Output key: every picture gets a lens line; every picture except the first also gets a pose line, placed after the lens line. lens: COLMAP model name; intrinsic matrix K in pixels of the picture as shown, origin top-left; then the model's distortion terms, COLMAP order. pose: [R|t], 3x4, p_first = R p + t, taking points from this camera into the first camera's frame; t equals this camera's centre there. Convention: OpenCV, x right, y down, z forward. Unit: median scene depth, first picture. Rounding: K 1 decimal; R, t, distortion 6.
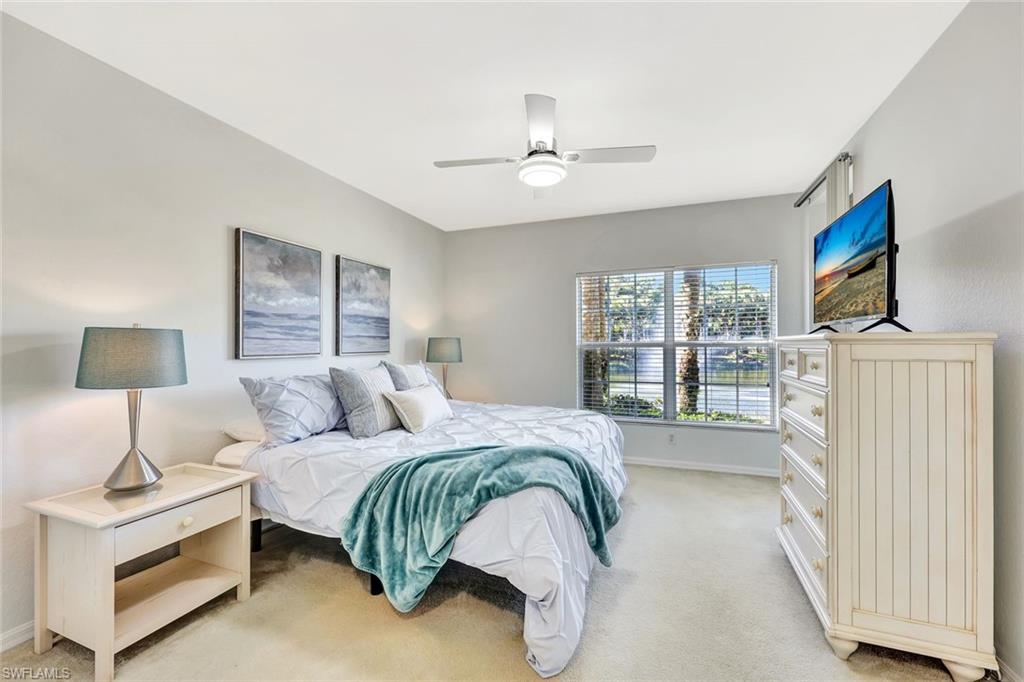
lens RADIAL K [[417.6, 0, 505.6], [0, 417.6, 344.0], [0, 0, 1]] dist [0.008592, -0.003336]
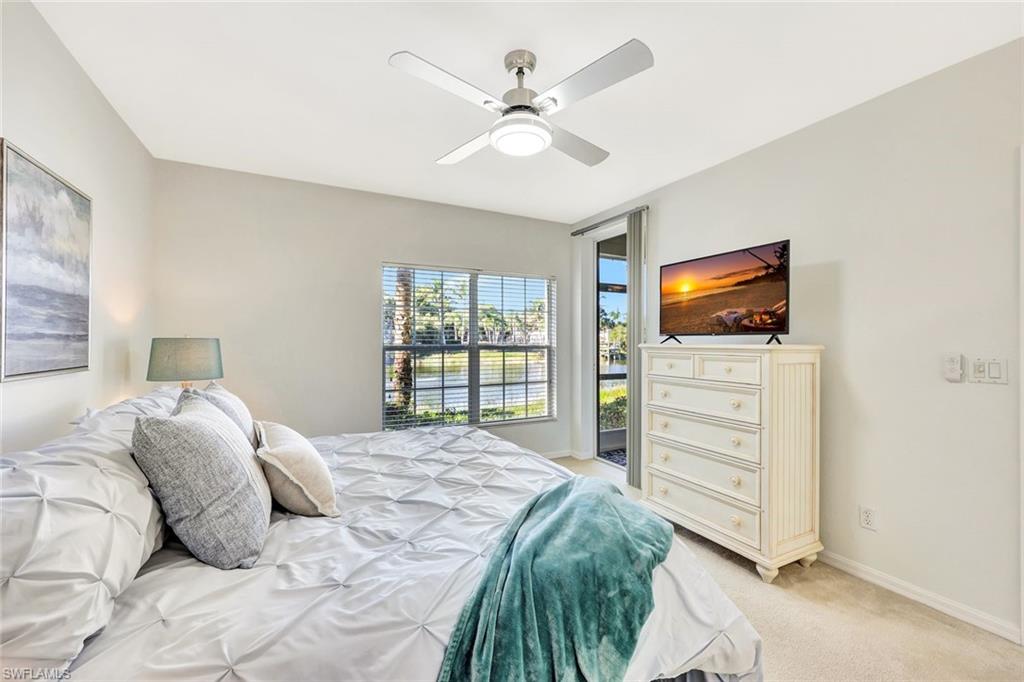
lens RADIAL K [[417.6, 0, 512.2], [0, 417.6, 340.4], [0, 0, 1]] dist [0.008592, -0.003336]
pose [[0.657340, 0.006526, 0.753566, -0.328015], [-0.005846, 0.999977, -0.003561, -0.014063], [-0.753572, -0.002065, 0.657363, 0.306334]]
